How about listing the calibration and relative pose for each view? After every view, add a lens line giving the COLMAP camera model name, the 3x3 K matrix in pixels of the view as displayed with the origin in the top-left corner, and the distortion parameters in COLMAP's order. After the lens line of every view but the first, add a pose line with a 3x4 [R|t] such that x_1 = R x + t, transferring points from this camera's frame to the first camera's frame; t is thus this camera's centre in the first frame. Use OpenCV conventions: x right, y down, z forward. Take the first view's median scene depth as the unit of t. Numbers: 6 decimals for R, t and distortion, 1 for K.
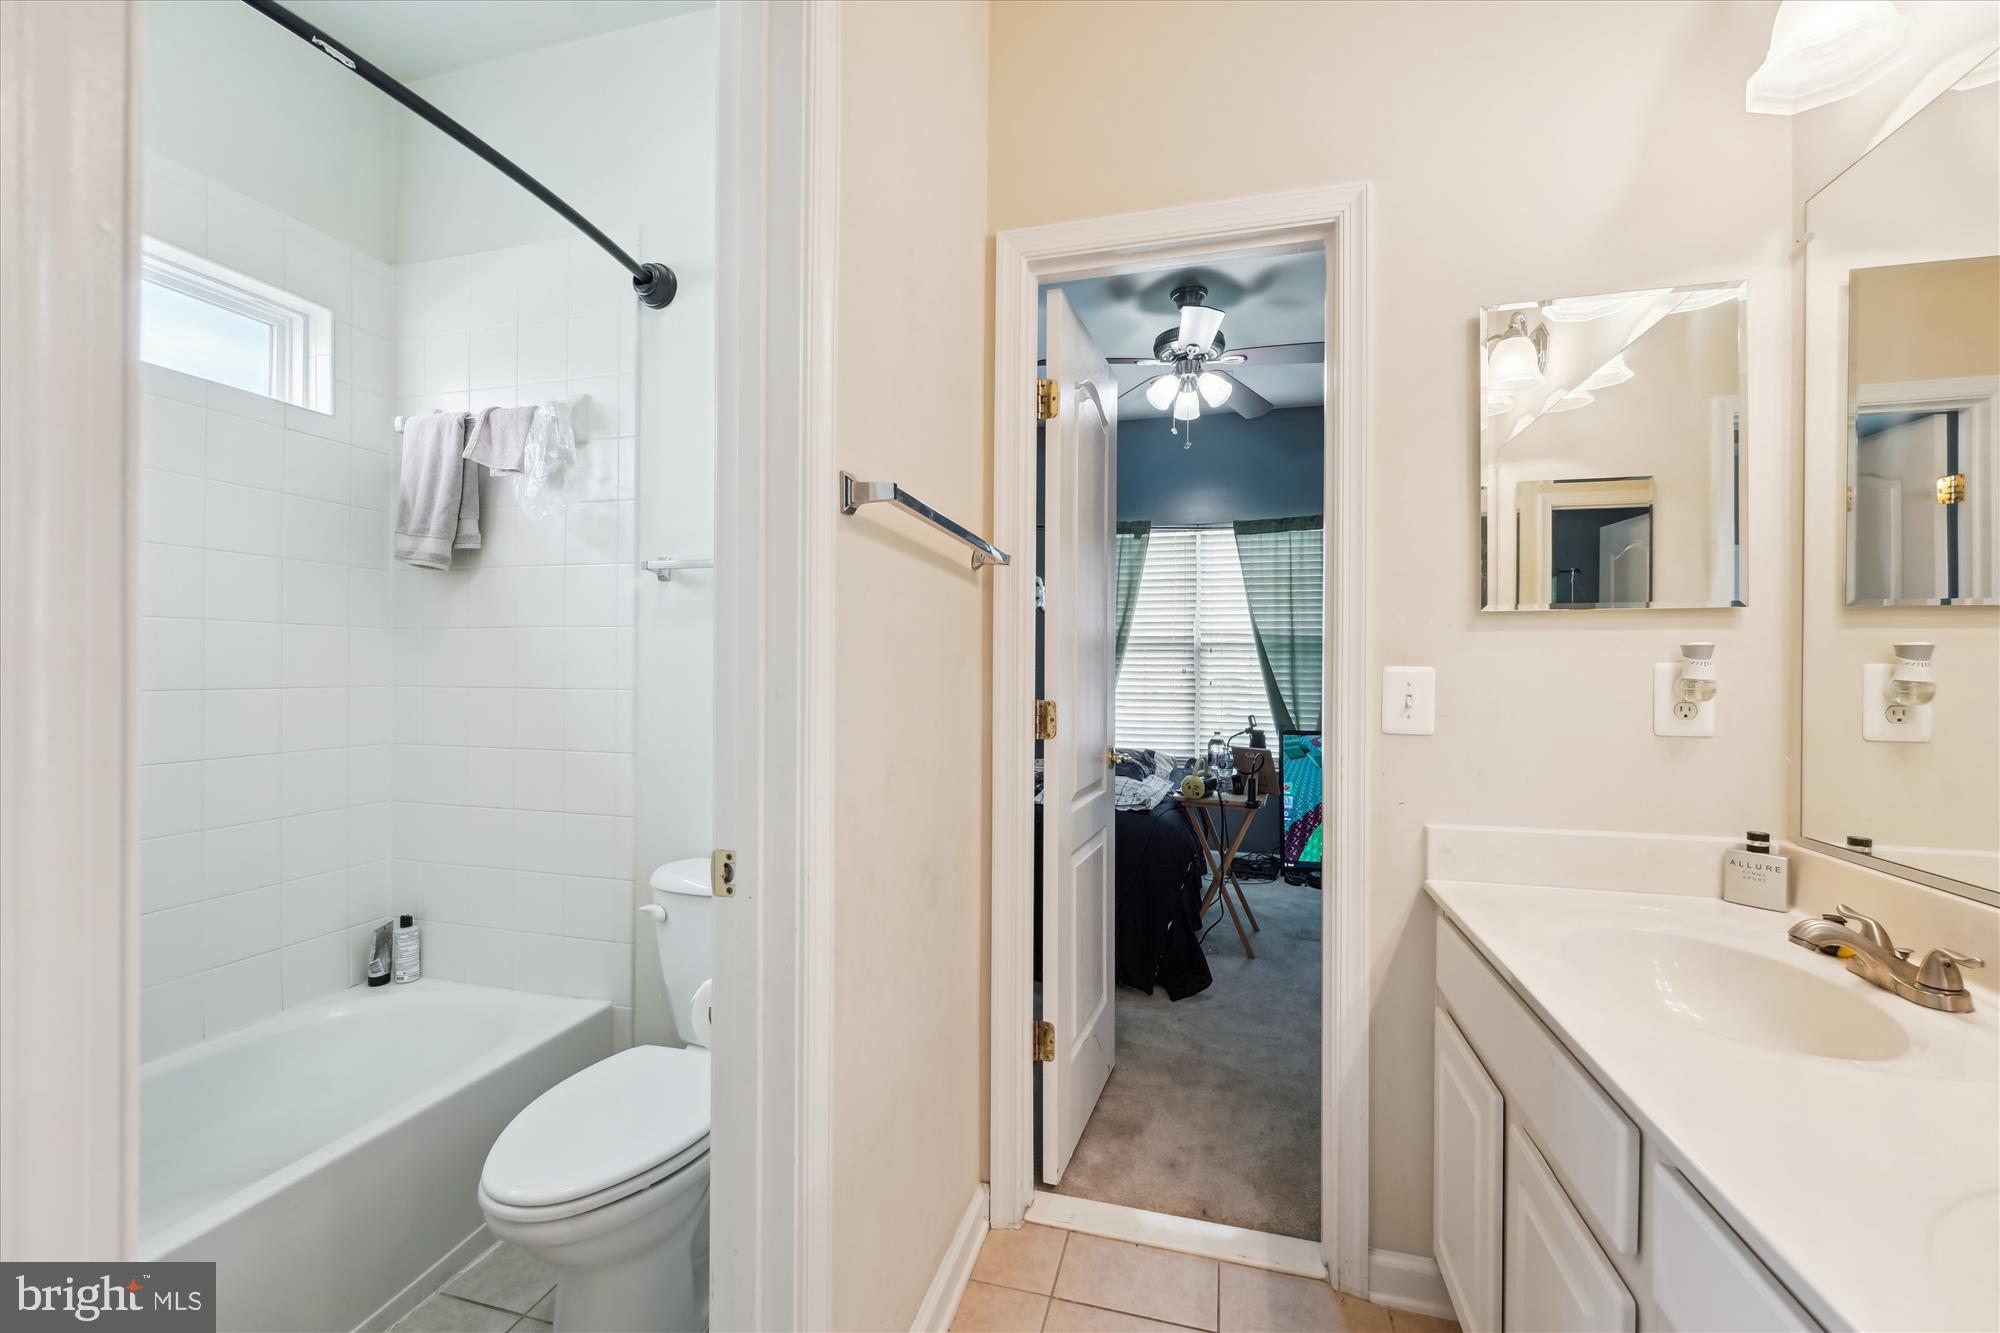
lens RADIAL K [[816.2, 0, 997.8], [0, 816.2, 670.0], [0, 0, 1]] dist [-0.002165, 0.000279]
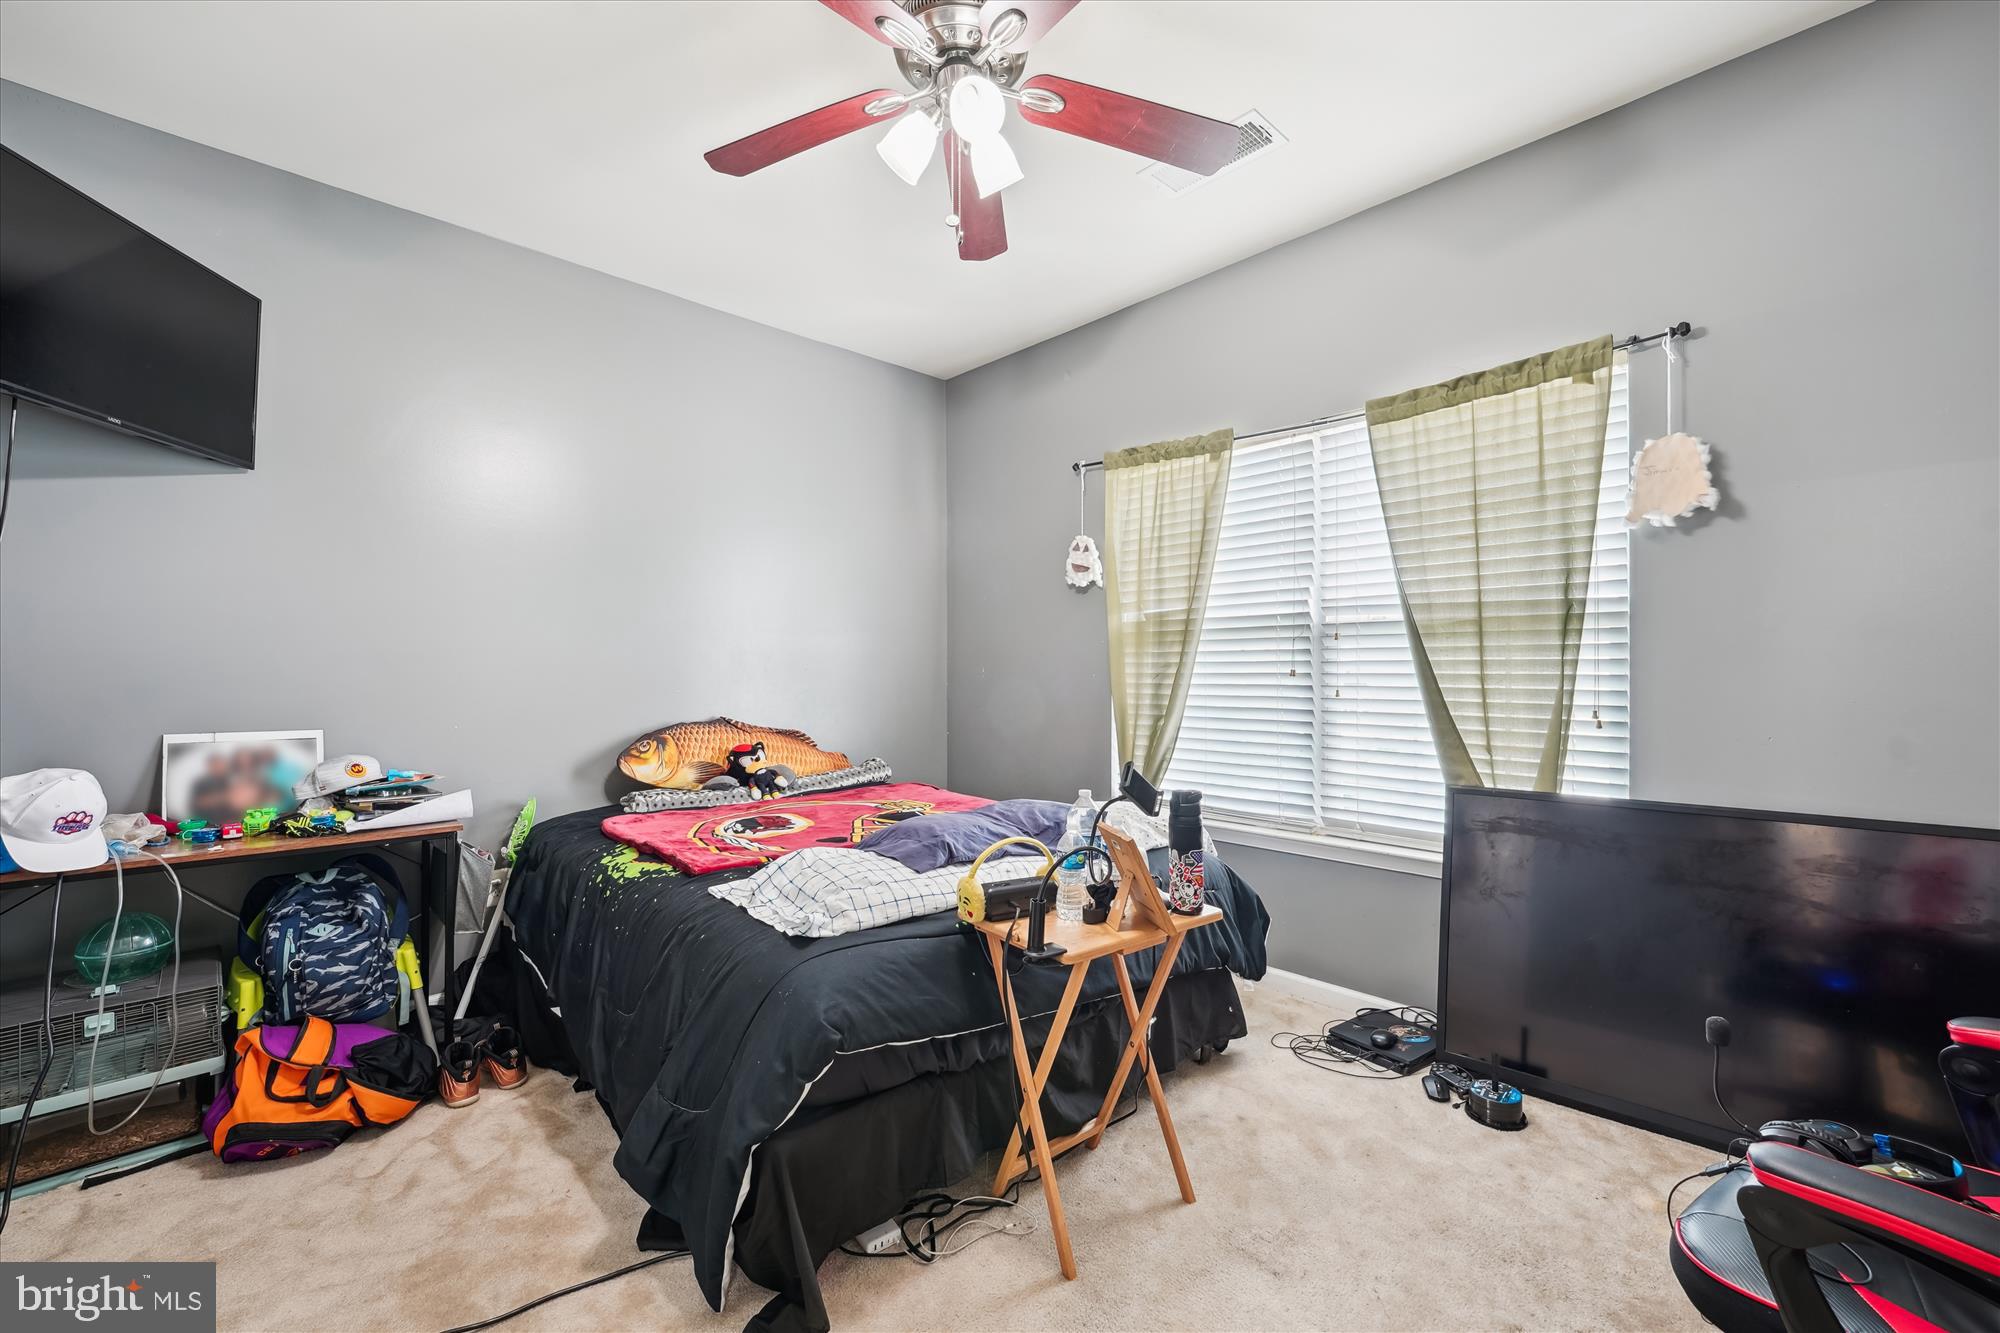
lens RADIAL K [[816.2, 0, 994.1], [0, 816.2, 666.8], [0, 0, 1]] dist [-0.002165, 0.000279]
pose [[0.845348, -0.011100, -0.534101, 0.370176], [0.009490, 0.999938, -0.005760, -0.001550], [0.534132, -0.000199, 0.845401, 0.394643]]
